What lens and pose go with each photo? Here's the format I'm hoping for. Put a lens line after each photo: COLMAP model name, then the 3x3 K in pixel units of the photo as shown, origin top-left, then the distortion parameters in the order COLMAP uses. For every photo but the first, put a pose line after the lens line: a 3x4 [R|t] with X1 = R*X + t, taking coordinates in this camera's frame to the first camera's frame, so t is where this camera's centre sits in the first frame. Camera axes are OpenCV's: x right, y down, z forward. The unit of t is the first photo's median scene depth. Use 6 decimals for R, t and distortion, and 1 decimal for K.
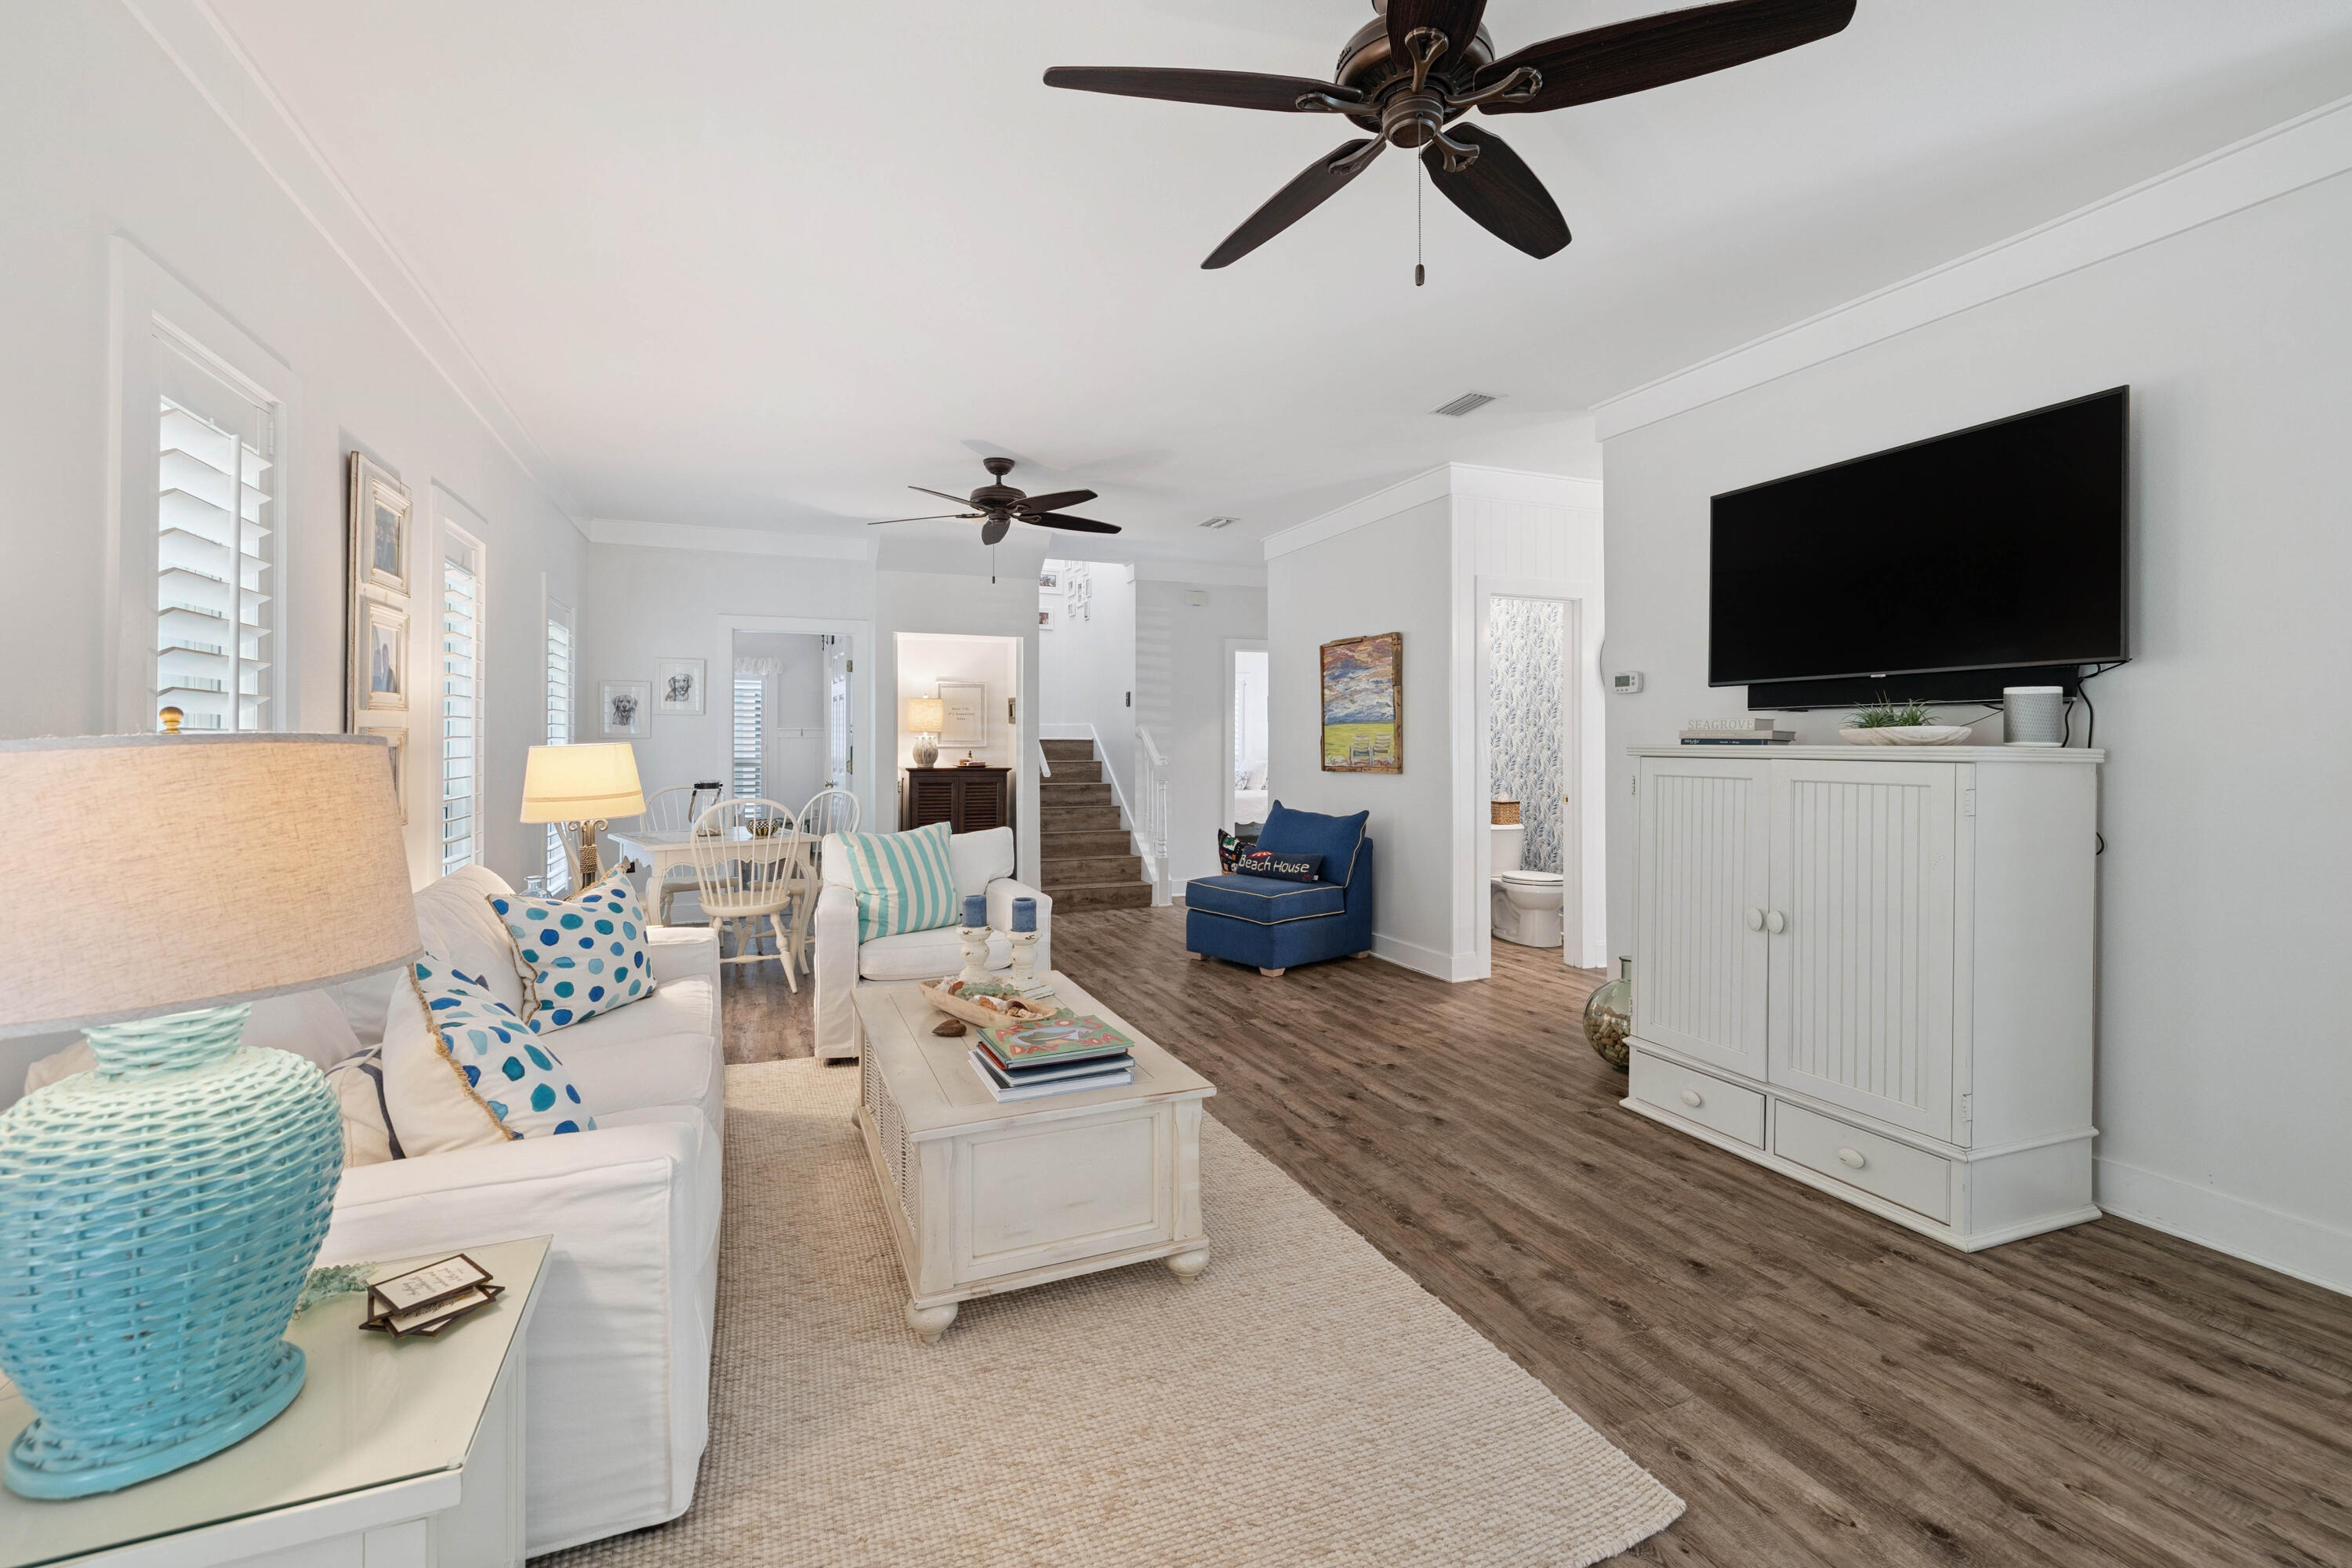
lens RADIAL K [[1009.0, 0, 1169.7], [0, 1009.0, 742.4], [0, 0, 1]] dist [-0.001027, -0.000274]
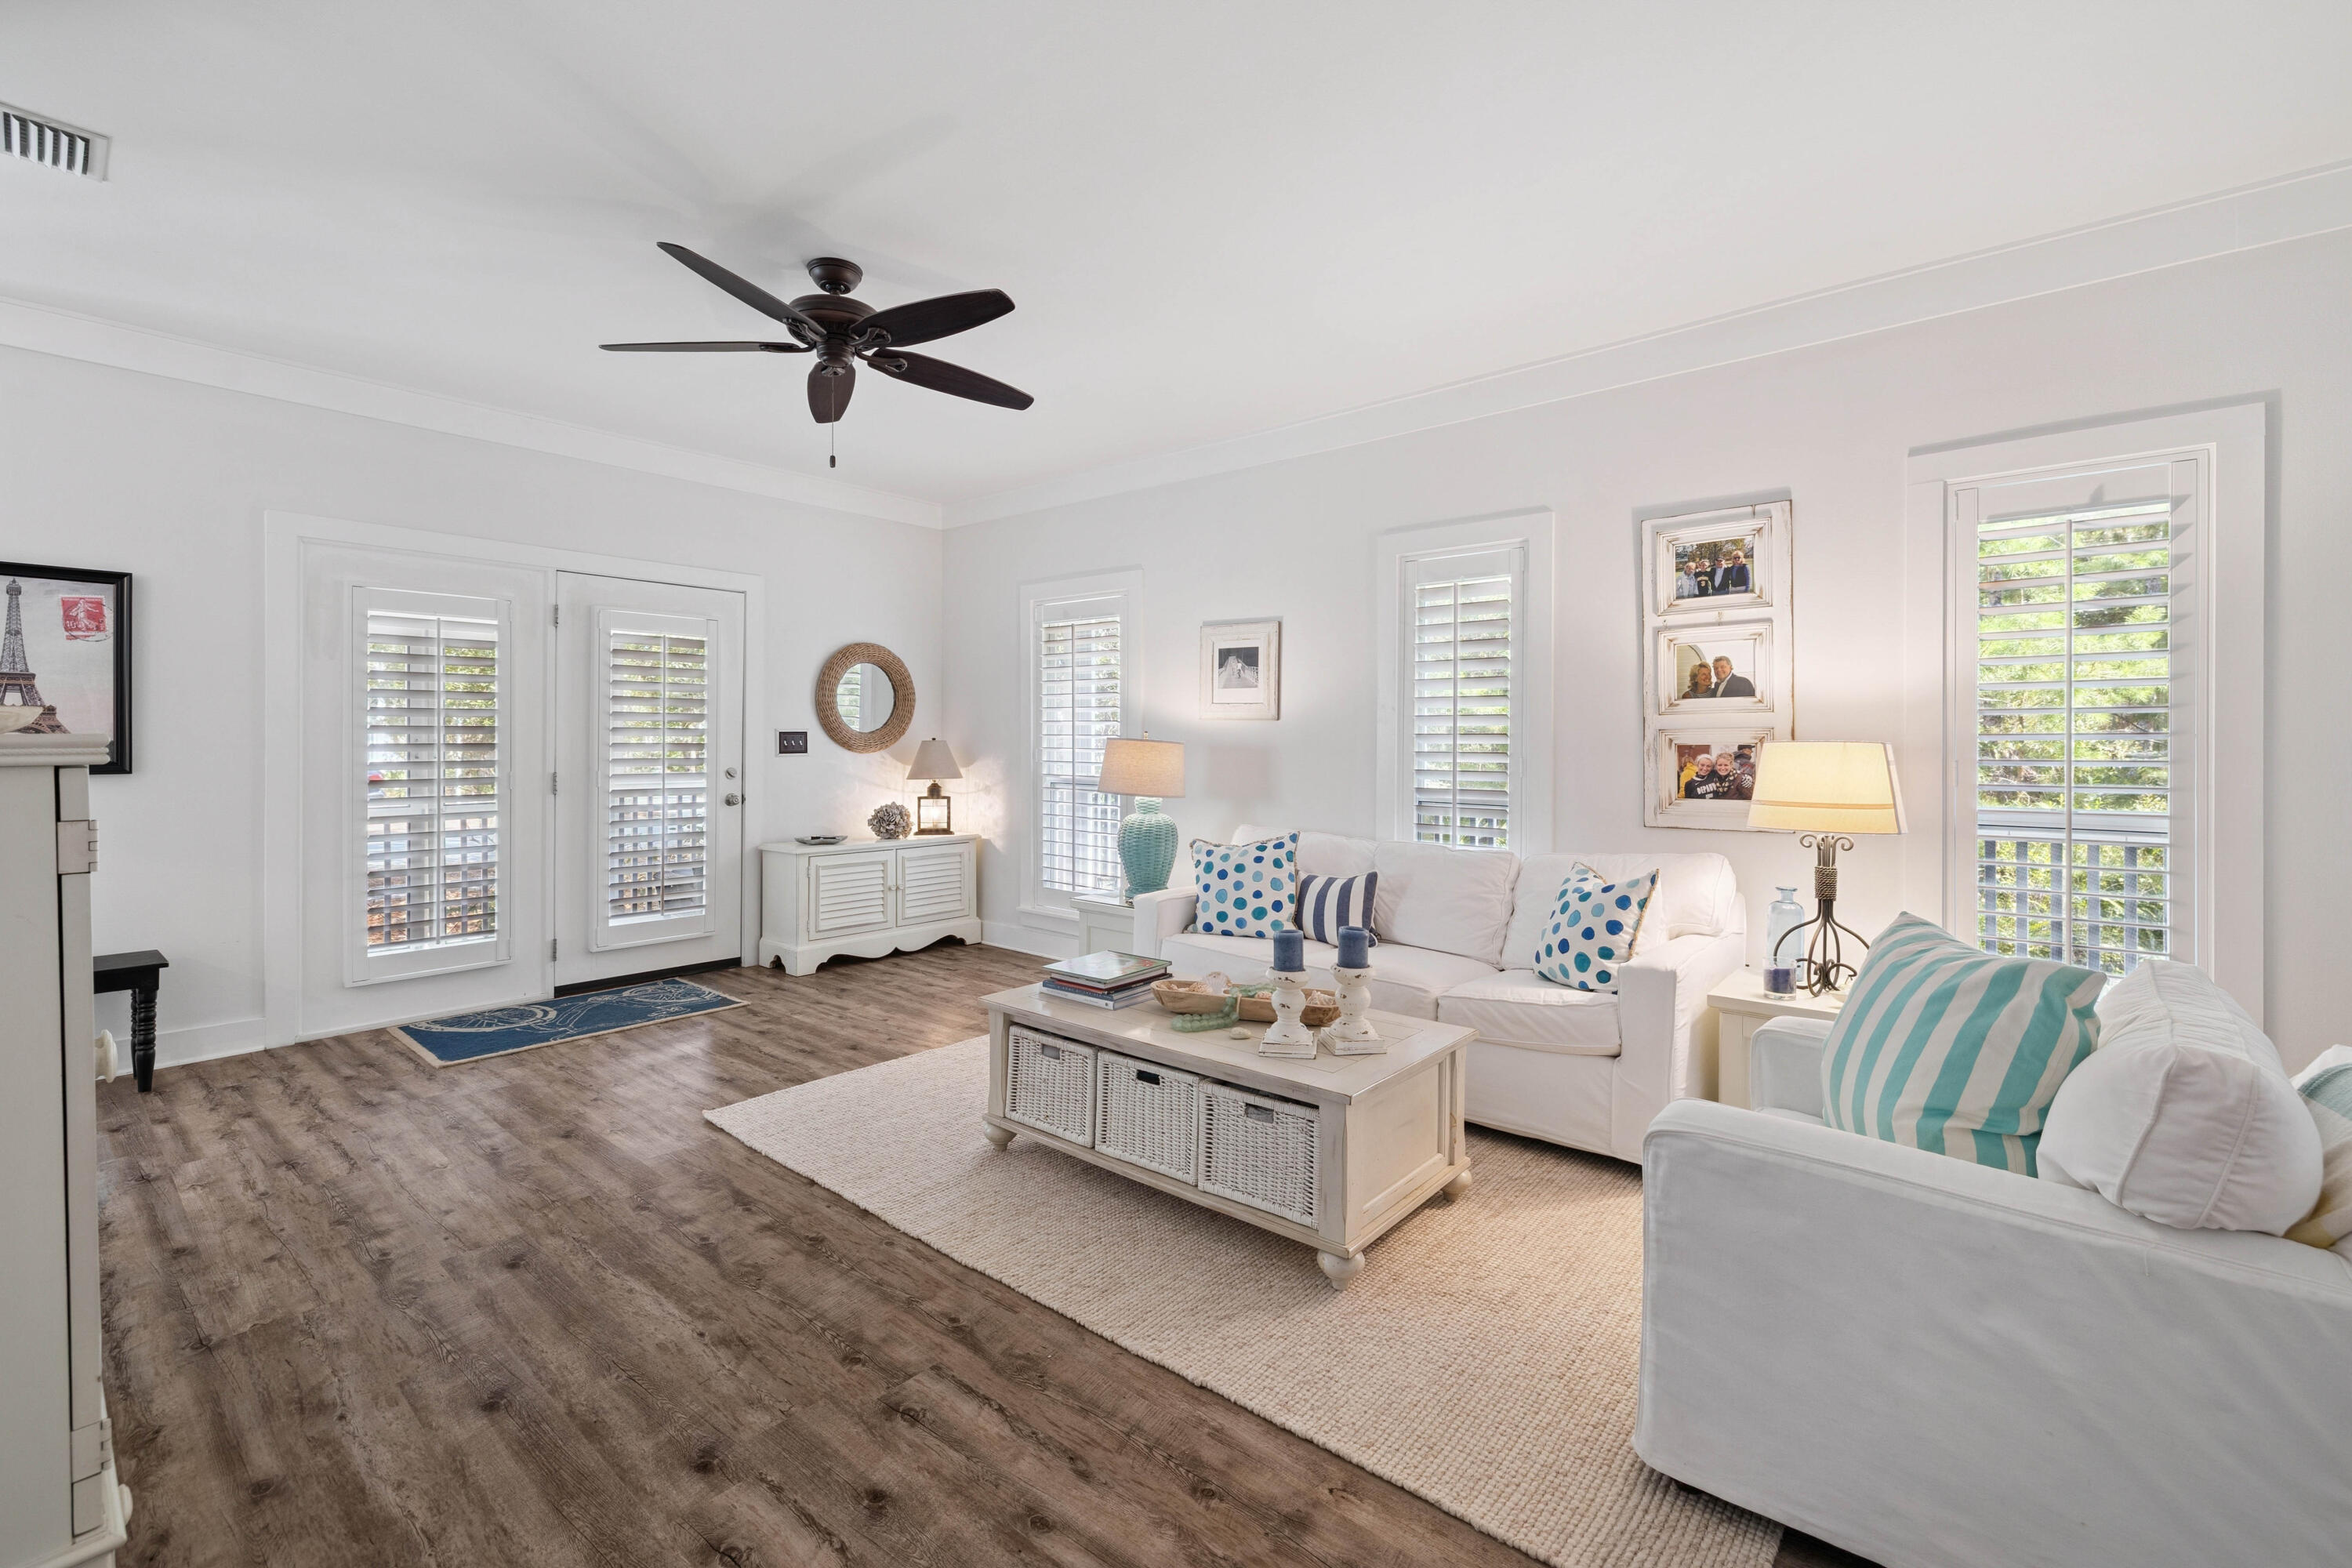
lens RADIAL K [[1009.0, 0, 1169.7], [0, 1009.0, 742.4], [0, 0, 1]] dist [-0.001027, -0.000274]
pose [[-0.891122, -0.002647, -0.453755, 0.359822], [-0.003064, 0.999995, 0.000184, 0.004488], [0.453753, 0.001554, -0.891126, 1.952243]]
